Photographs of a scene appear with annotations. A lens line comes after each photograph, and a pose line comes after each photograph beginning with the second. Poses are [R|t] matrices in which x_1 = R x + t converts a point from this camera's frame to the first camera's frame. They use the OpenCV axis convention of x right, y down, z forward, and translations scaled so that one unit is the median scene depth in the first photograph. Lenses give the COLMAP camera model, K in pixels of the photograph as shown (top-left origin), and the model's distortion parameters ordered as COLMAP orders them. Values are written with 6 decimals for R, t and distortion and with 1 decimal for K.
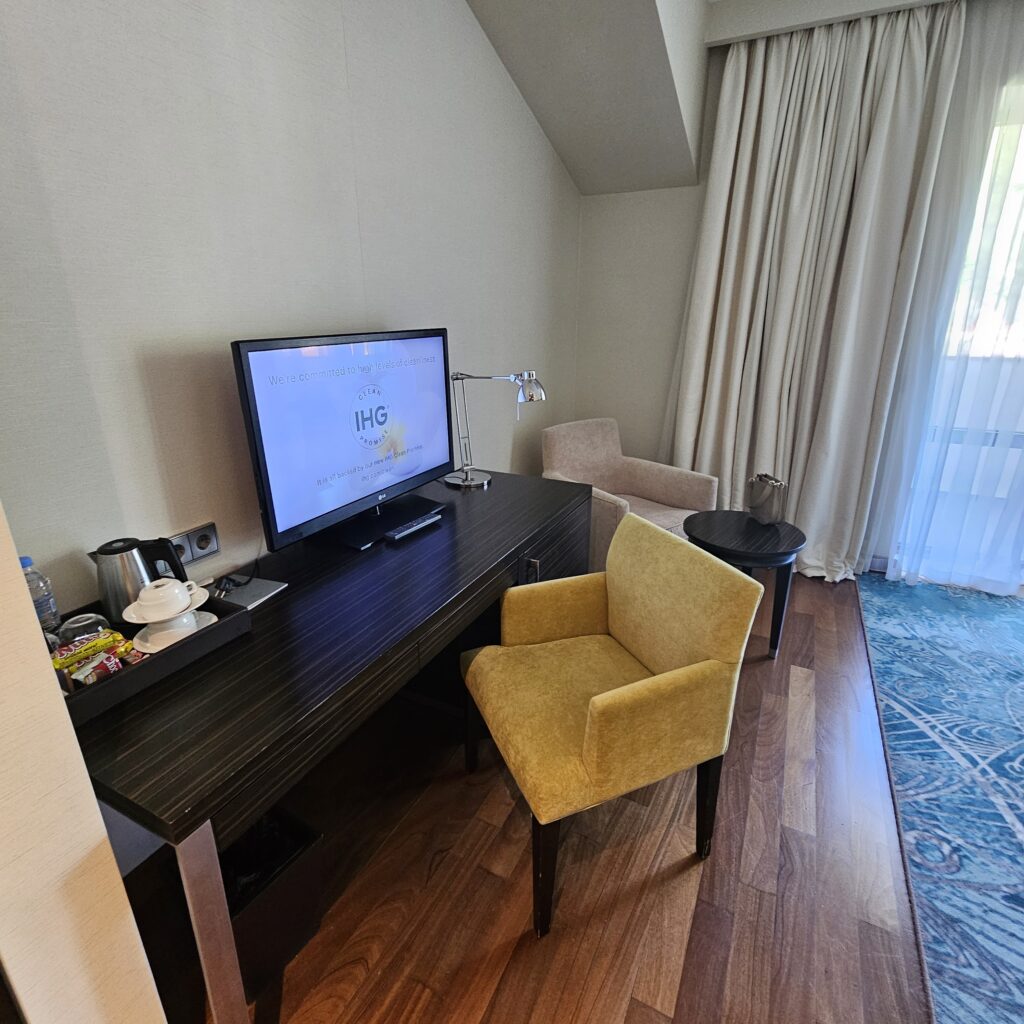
lens RADIAL K [[561.0, 0, 509.4], [0, 561.0, 508.4], [0, 0, 1]] dist [-0.003599, 0.001167]
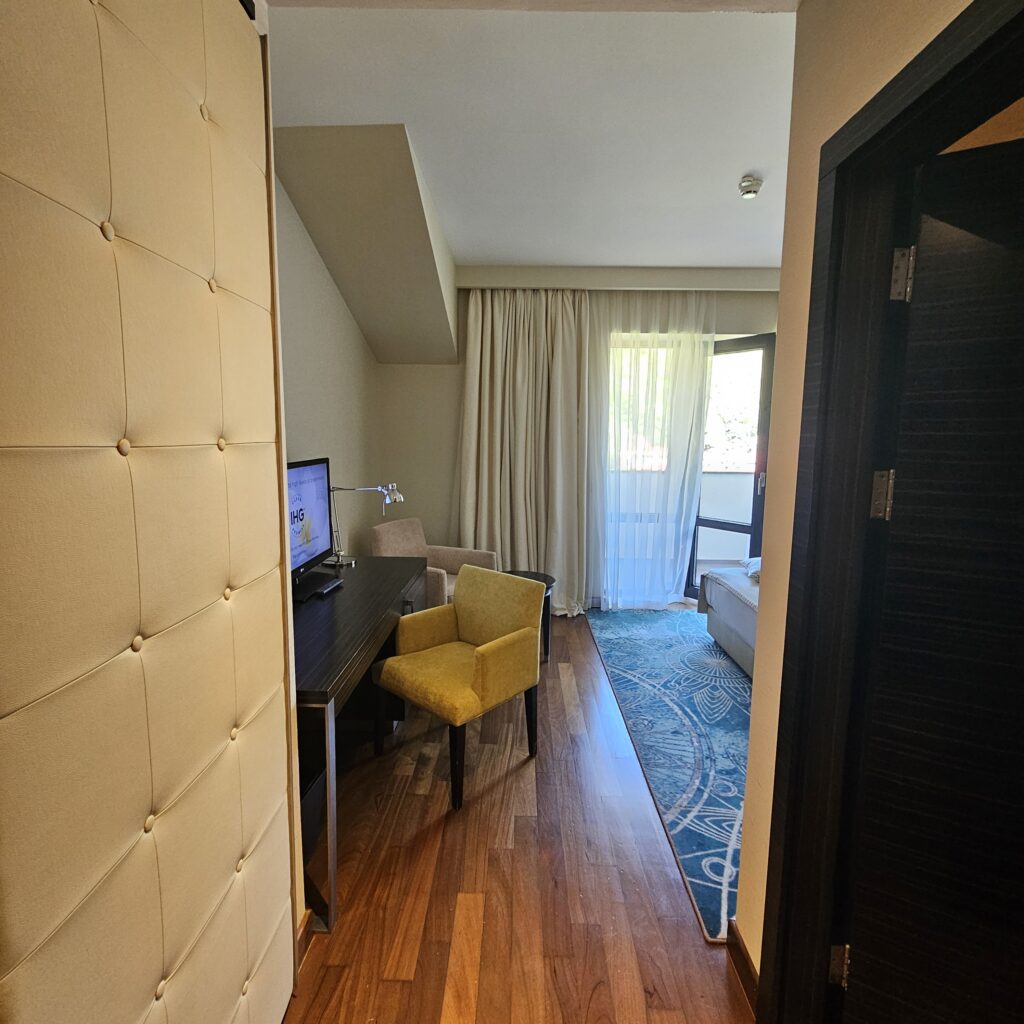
lens RADIAL K [[561.0, 0, 515.2], [0, 561.0, 511.8], [0, 0, 1]] dist [-0.003599, 0.001167]
pose [[0.894833, -0.045581, 0.444068, -0.318488], [0.131719, 0.977442, -0.165097, 0.124463], [-0.426526, 0.206226, 0.880651, -0.470697]]
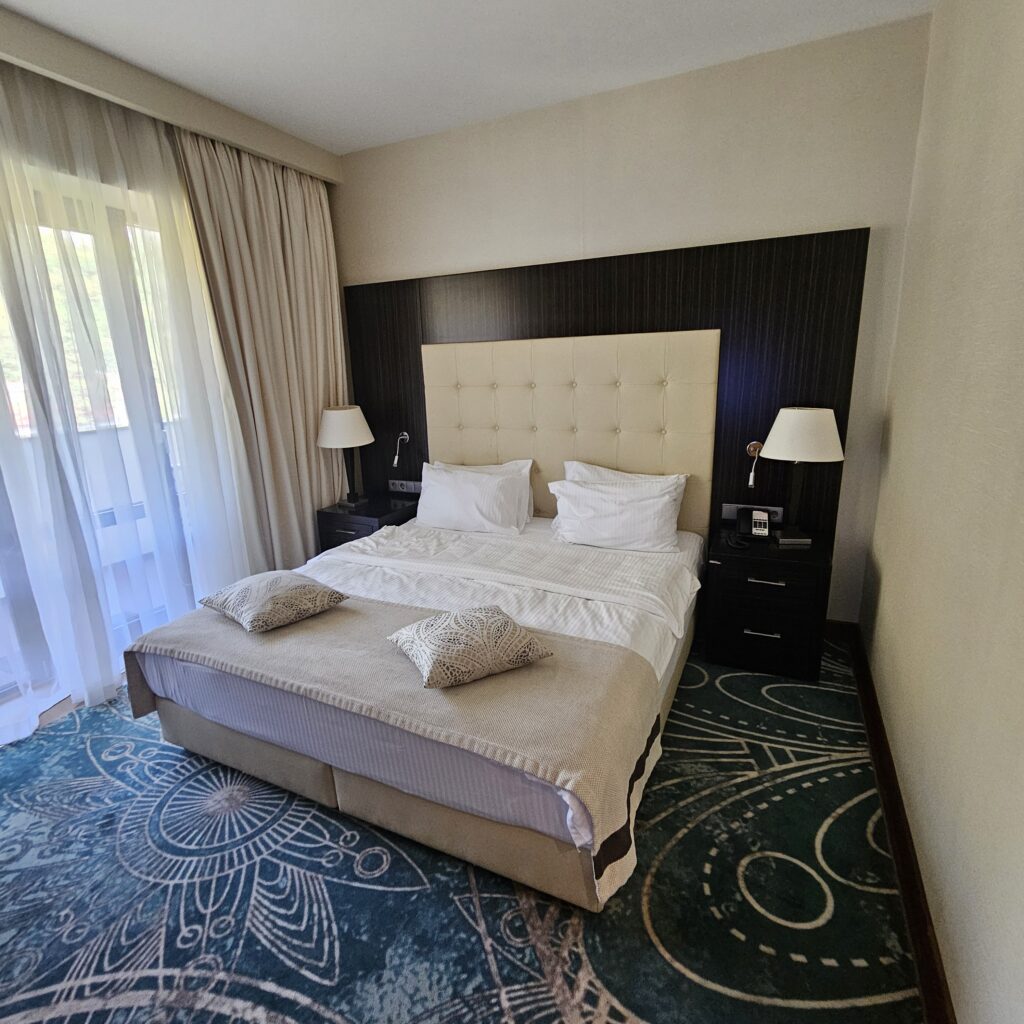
lens RADIAL K [[561.0, 0, 516.4], [0, 561.0, 510.7], [0, 0, 1]] dist [-0.003599, 0.001167]
pose [[-0.024135, -0.242897, 0.969752, 0.211927], [0.351826, 0.905915, 0.235663, -0.116552], [-0.935754, 0.346872, 0.063593, 0.238157]]
